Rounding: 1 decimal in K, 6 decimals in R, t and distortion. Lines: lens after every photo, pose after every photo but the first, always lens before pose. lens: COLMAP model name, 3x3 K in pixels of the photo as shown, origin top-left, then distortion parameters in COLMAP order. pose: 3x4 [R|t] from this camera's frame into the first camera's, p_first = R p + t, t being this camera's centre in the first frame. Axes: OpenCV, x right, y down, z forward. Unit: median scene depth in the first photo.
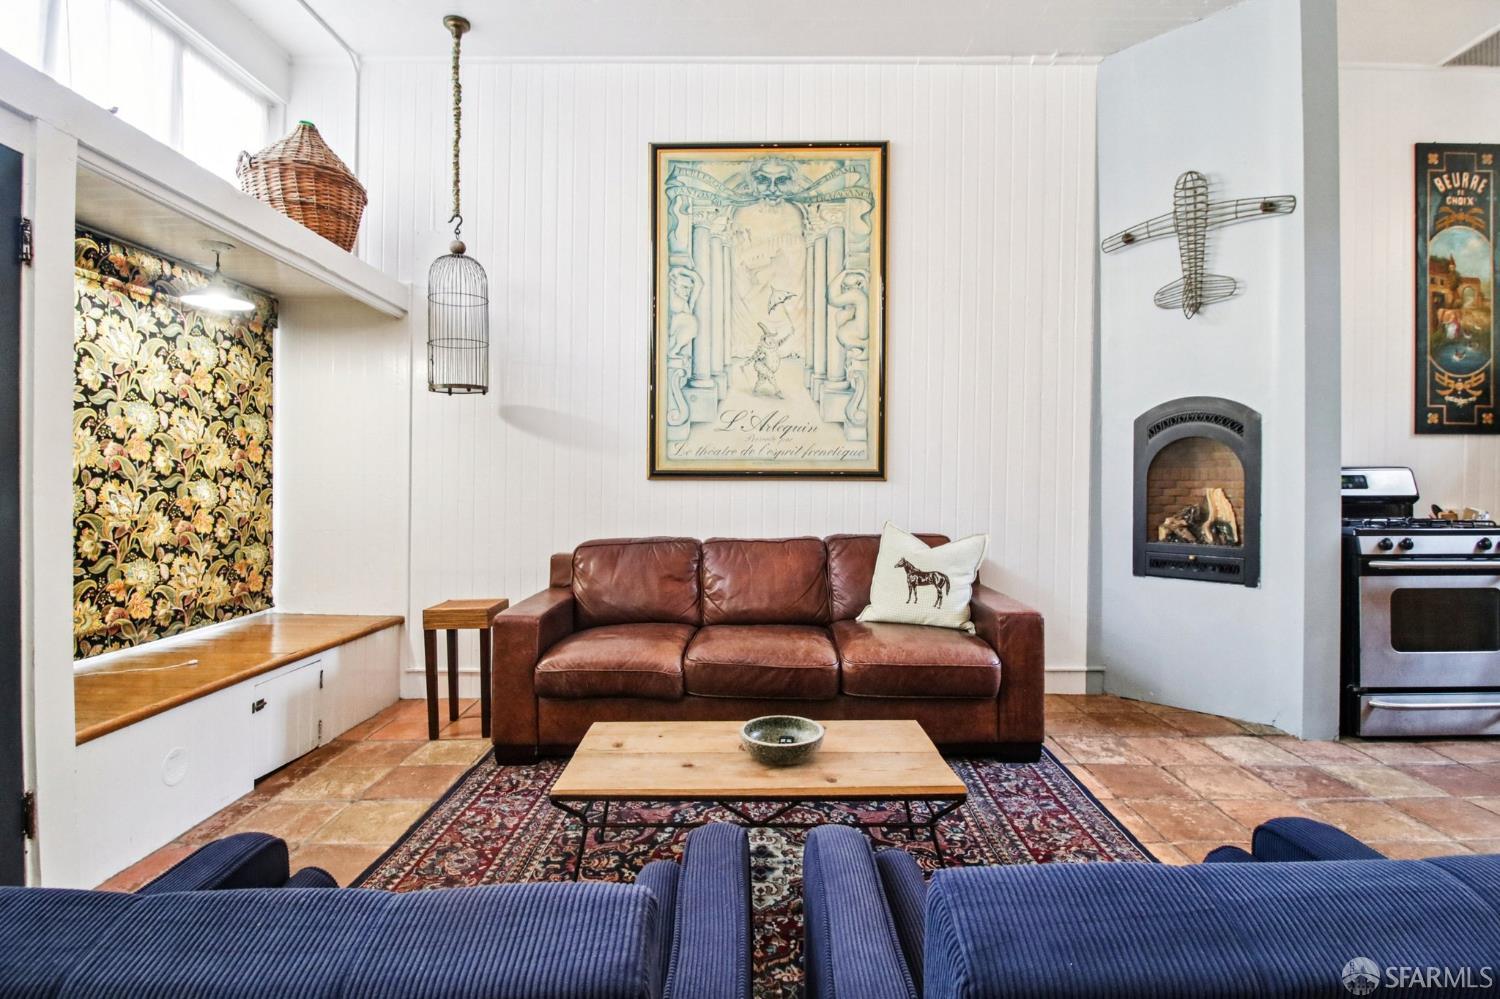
lens RADIAL K [[695.1, 0, 739.4], [0, 695.1, 474.0], [0, 0, 1]] dist [0.000654, -0.012219]
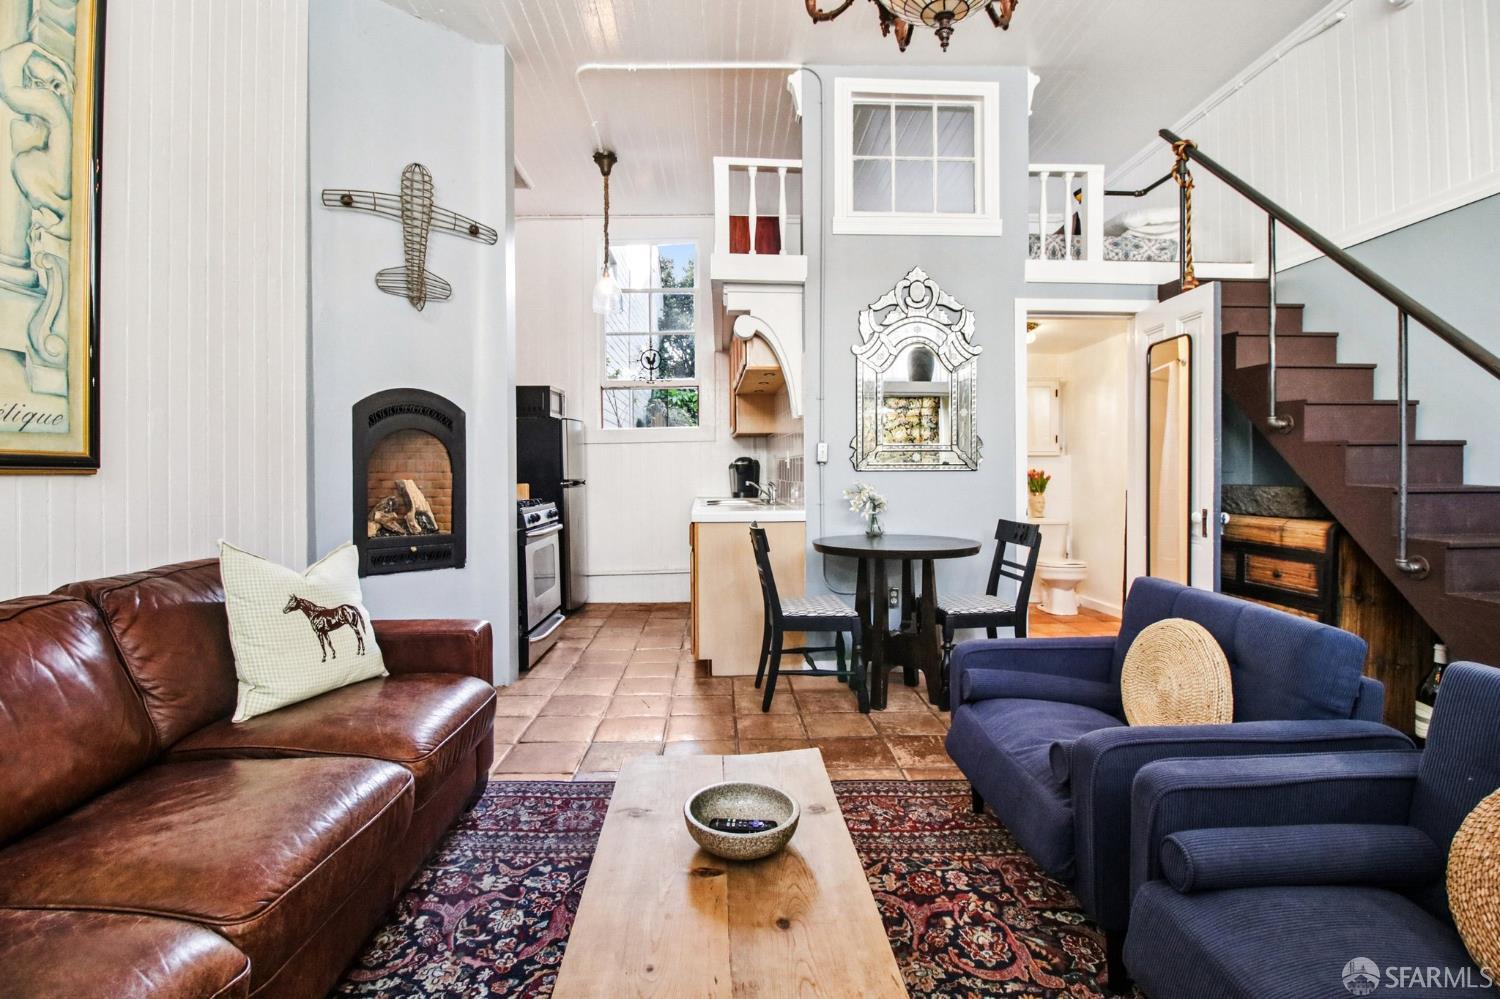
lens RADIAL K [[695.1, 0, 739.4], [0, 695.1, 474.0], [0, 0, 1]] dist [0.000654, -0.012219]
pose [[-0.025762, -0.004238, 0.999659, -0.358031], [-0.001642, 0.999990, 0.004197, 0.006875], [-0.999667, -0.001533, -0.025769, 0.546416]]
